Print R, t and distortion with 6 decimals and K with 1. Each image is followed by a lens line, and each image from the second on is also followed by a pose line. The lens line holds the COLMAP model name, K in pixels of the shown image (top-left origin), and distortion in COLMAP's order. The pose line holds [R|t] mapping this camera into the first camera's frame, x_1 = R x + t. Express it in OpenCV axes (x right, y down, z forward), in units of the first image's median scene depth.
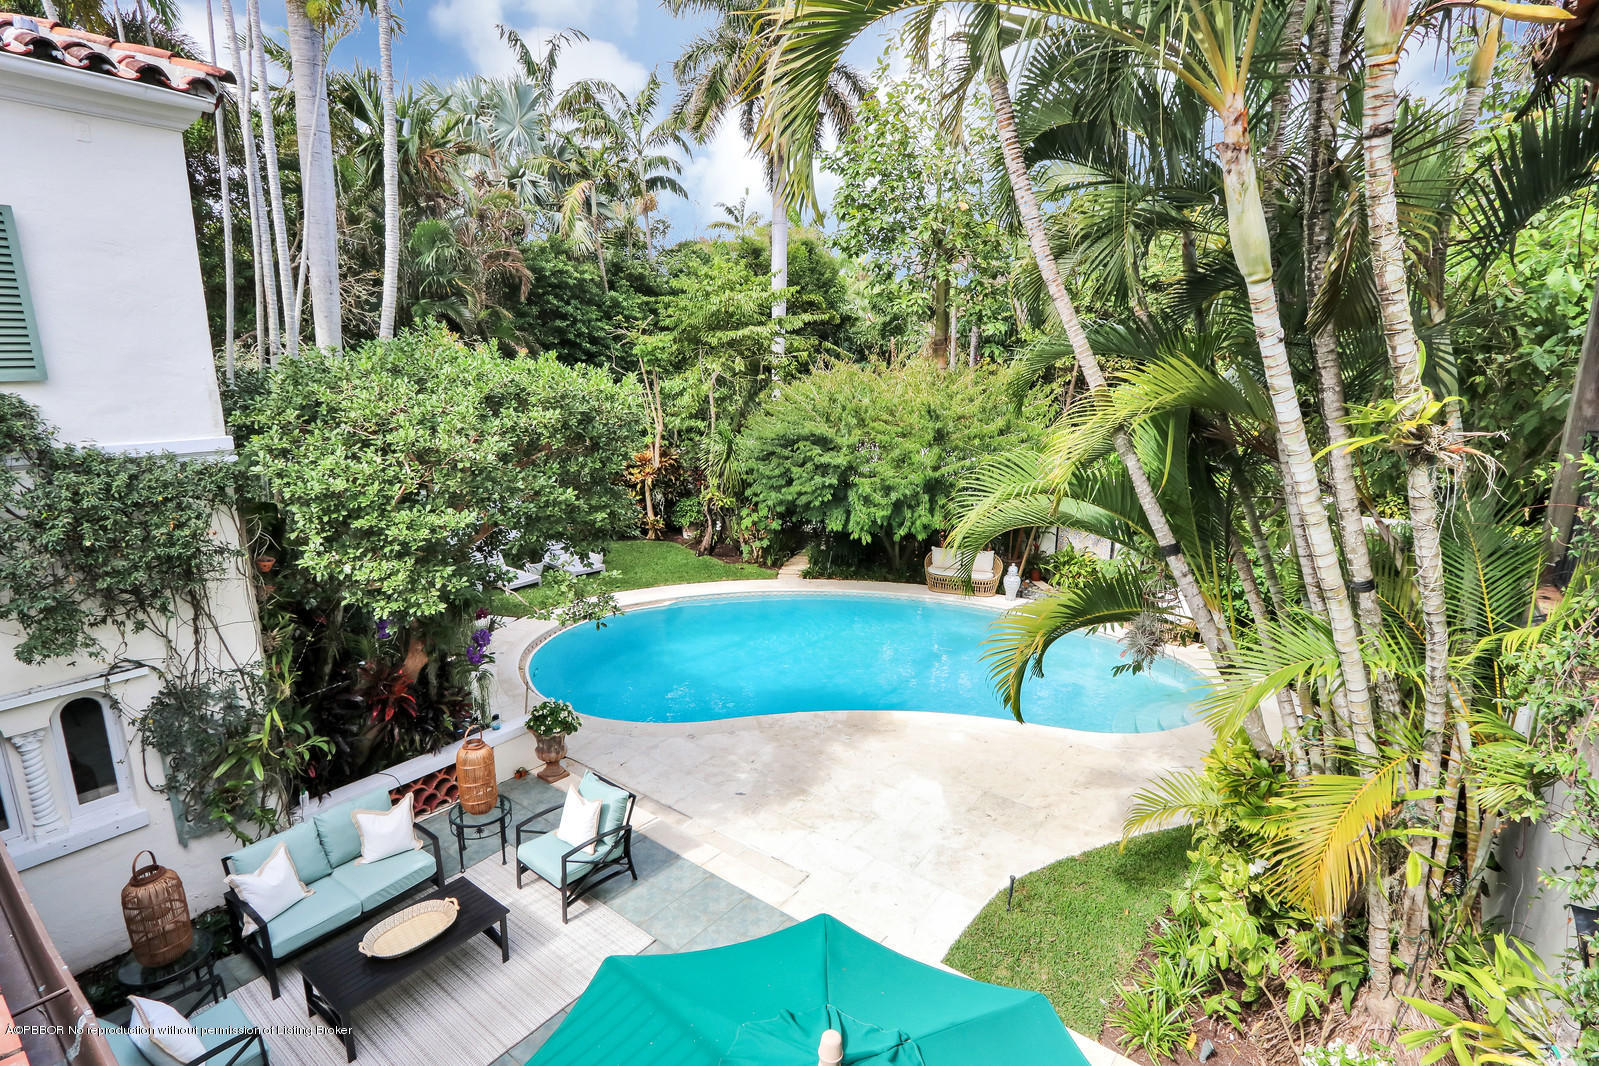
lens RADIAL K [[770.1, 0, 796.7], [0, 770.1, 538.4], [0, 0, 1]] dist [-0.018121, -0.000730]
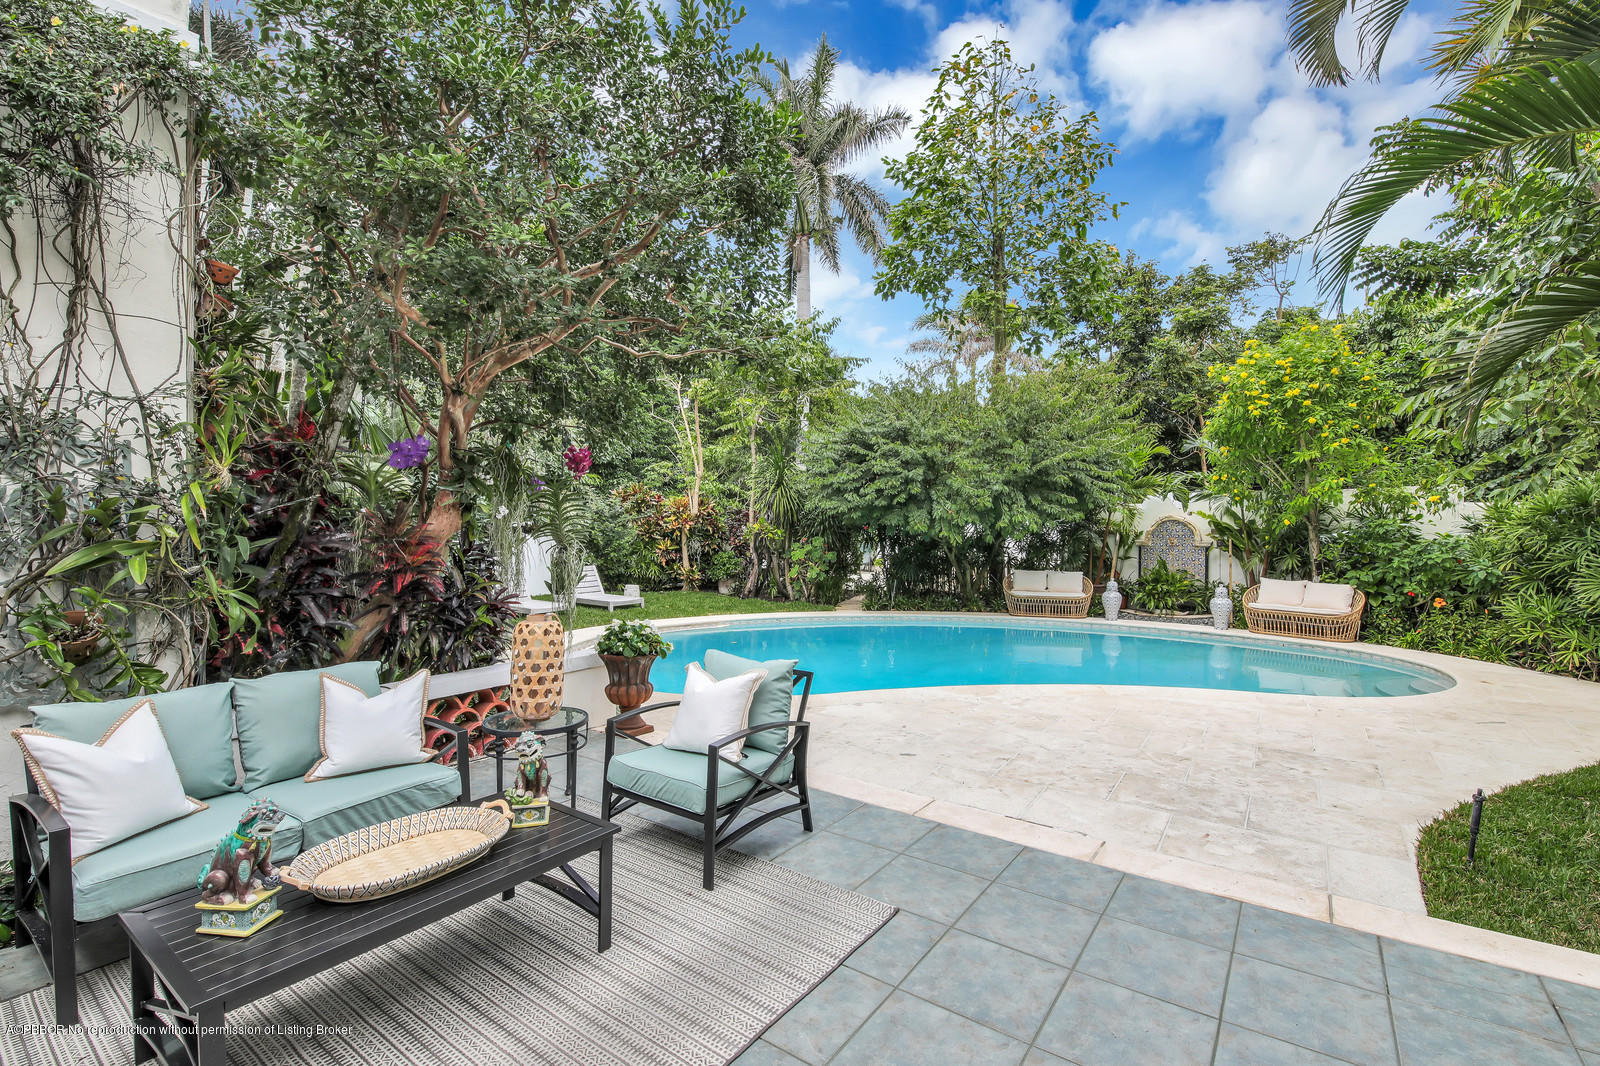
lens RADIAL K [[712.0, 0, 803.6], [0, 712.0, 529.9], [0, 0, 1]] dist [-0.011012, -0.002110]
pose [[0.999645, -0.002454, 0.026540, -0.227188], [0.007696, 0.979920, -0.199244, 0.330793], [-0.025518, 0.199377, 0.979590, 0.441071]]
